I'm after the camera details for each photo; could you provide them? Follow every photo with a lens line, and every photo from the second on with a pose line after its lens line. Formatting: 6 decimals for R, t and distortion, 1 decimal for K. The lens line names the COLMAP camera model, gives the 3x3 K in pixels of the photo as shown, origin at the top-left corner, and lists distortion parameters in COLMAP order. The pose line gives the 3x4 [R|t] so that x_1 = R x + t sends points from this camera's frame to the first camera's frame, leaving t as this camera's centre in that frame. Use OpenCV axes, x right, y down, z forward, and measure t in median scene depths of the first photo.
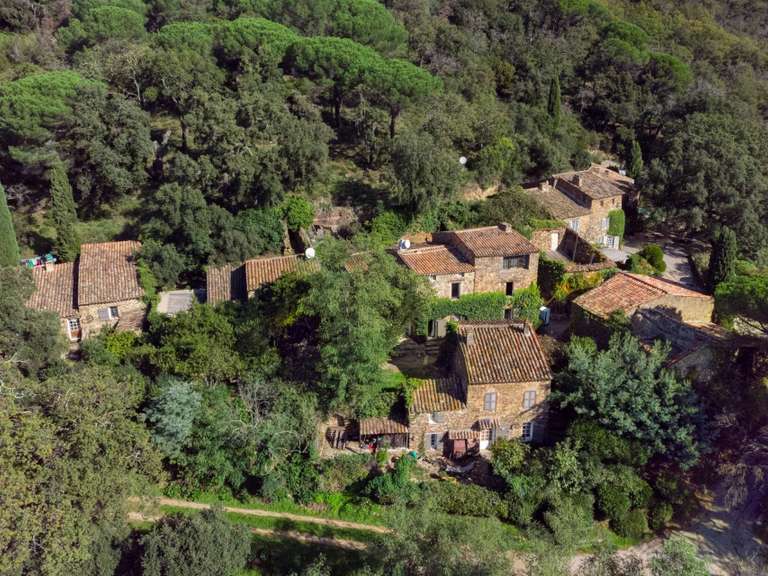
lens RADIAL K [[596.5, 0, 384.0], [0, 596.5, 288.0], [0, 0, 1]] dist [-0.000321, -0.001734]
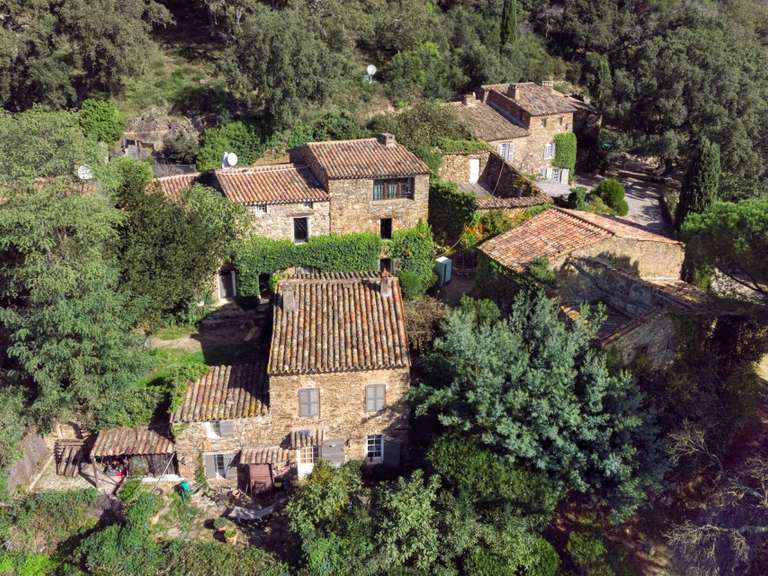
lens RADIAL K [[596.5, 0, 384.0], [0, 596.5, 288.0], [0, 0, 1]] dist [-0.000321, -0.001734]
pose [[0.999849, 0.005880, 0.016367, 0.200903], [-0.006754, 0.998524, 0.053889, 0.032893], [-0.016026, -0.053992, 0.998413, 0.326129]]
